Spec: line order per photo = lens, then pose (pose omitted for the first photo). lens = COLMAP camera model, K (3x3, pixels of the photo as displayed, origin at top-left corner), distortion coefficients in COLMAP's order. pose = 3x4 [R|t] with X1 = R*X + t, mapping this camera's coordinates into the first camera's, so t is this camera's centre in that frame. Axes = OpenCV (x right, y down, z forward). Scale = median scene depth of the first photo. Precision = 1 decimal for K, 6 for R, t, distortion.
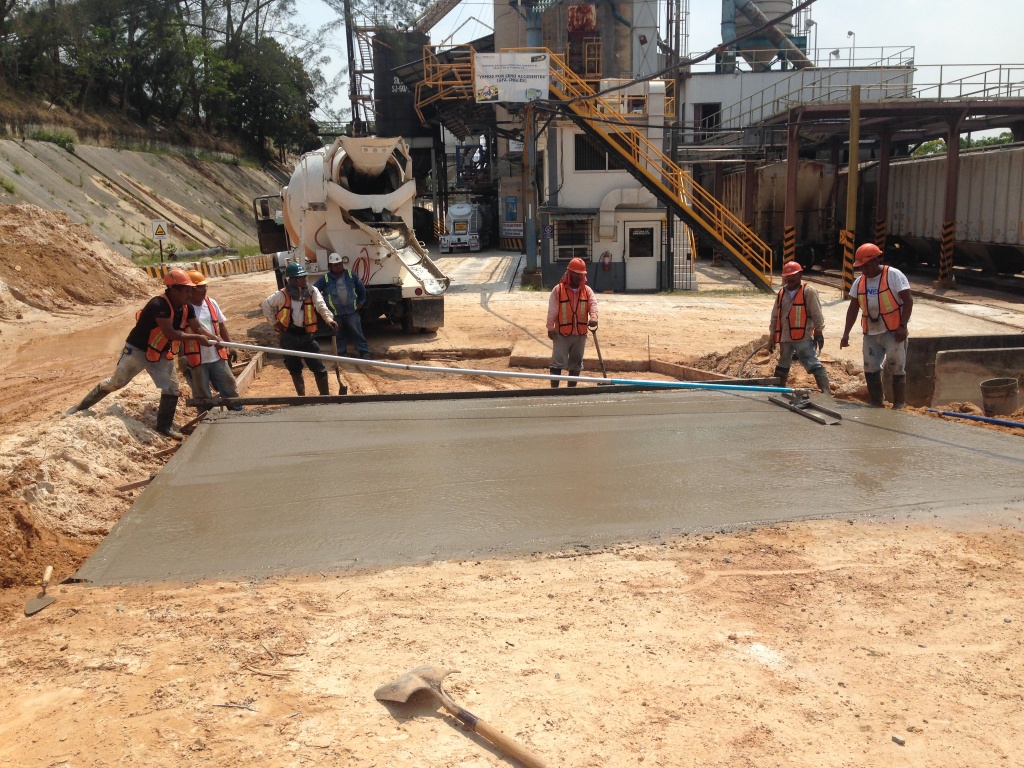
lens RADIAL K [[906.8, 0, 512.5], [0, 906.8, 390.3], [0, 0, 1]] dist [0.100249, -0.193845]
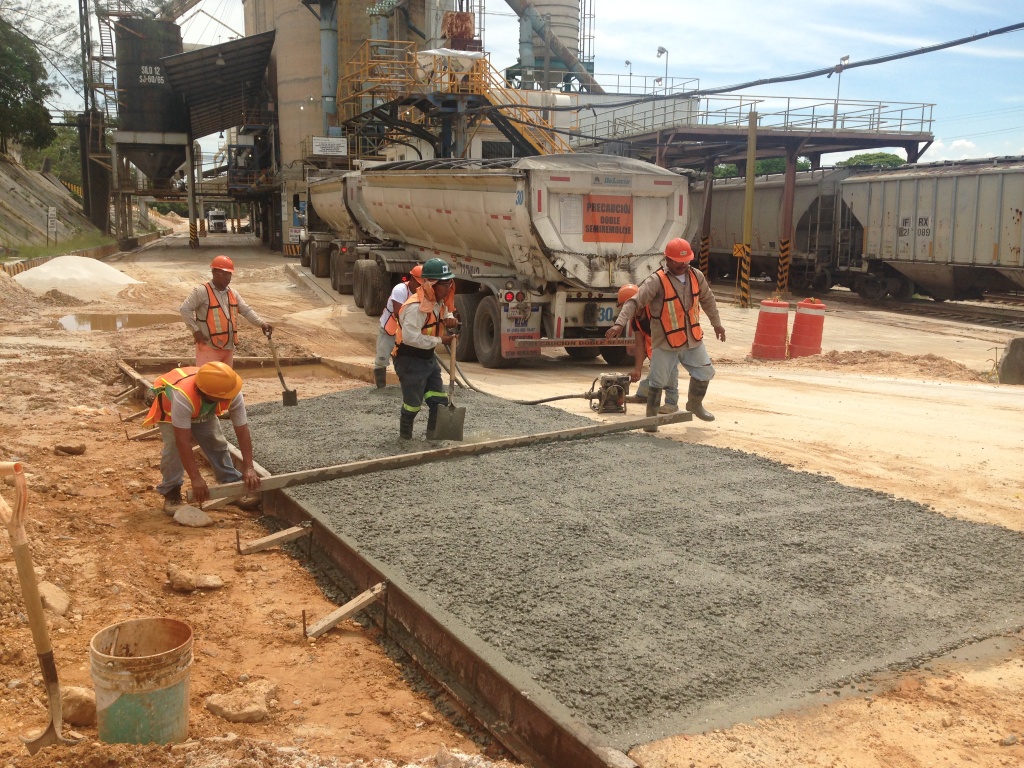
lens RADIAL K [[906.8, 0, 512.5], [0, 906.8, 390.3], [0, 0, 1]] dist [0.100249, -0.193845]
pose [[0.949986, -0.028045, 0.311030, -0.123973], [0.031373, 0.999491, -0.005701, -0.001437], [-0.310712, 0.015174, 0.950383, 0.026934]]
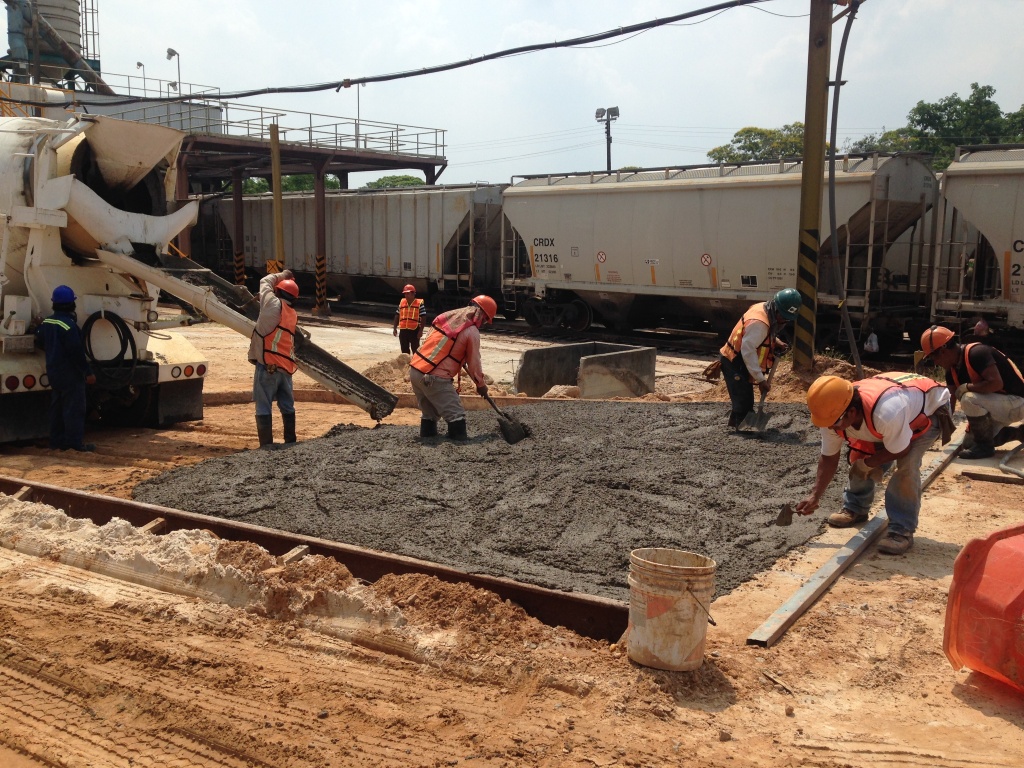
lens RADIAL K [[906.8, 0, 512.5], [0, 906.8, 390.3], [0, 0, 1]] dist [0.100249, -0.193845]
pose [[0.696012, -0.082084, 0.713322, -0.107252], [0.105902, 0.994315, 0.011086, -0.004692], [-0.710177, 0.067826, 0.700748, 0.041165]]
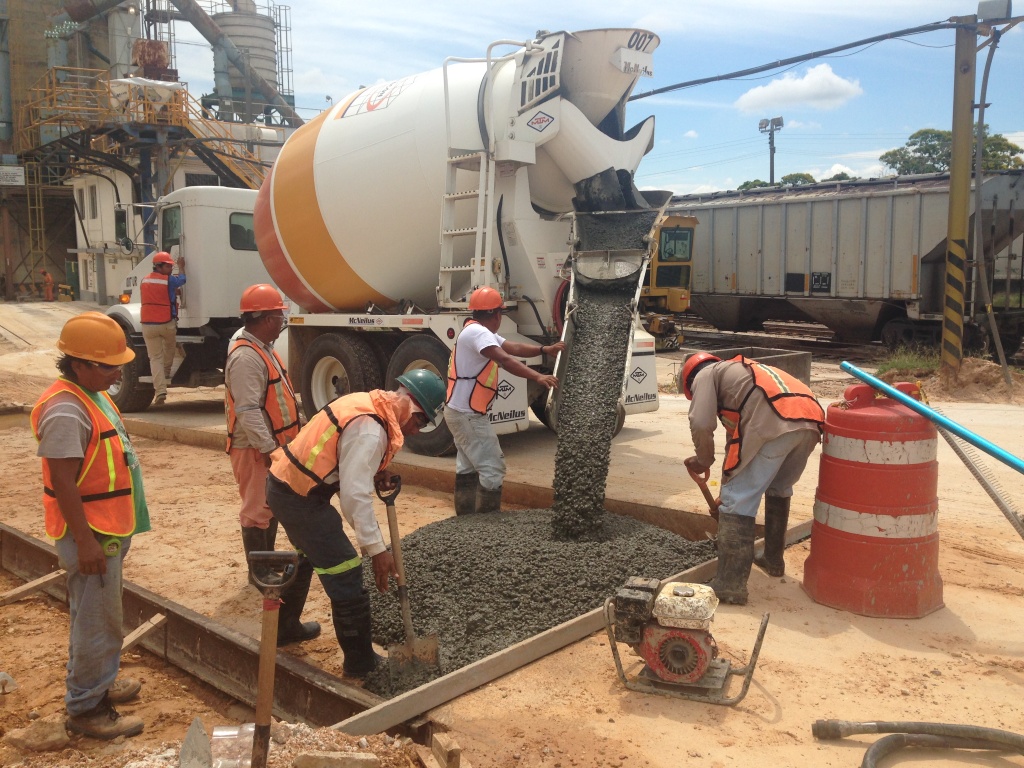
lens RADIAL K [[906.8, 0, 512.5], [0, 906.8, 390.3], [0, 0, 1]] dist [0.100249, -0.193845]
pose [[0.808677, -0.066860, 0.584441, -0.132328], [0.096462, 0.995143, -0.019629, -0.000648], [-0.580290, 0.072250, 0.811199, 0.018985]]
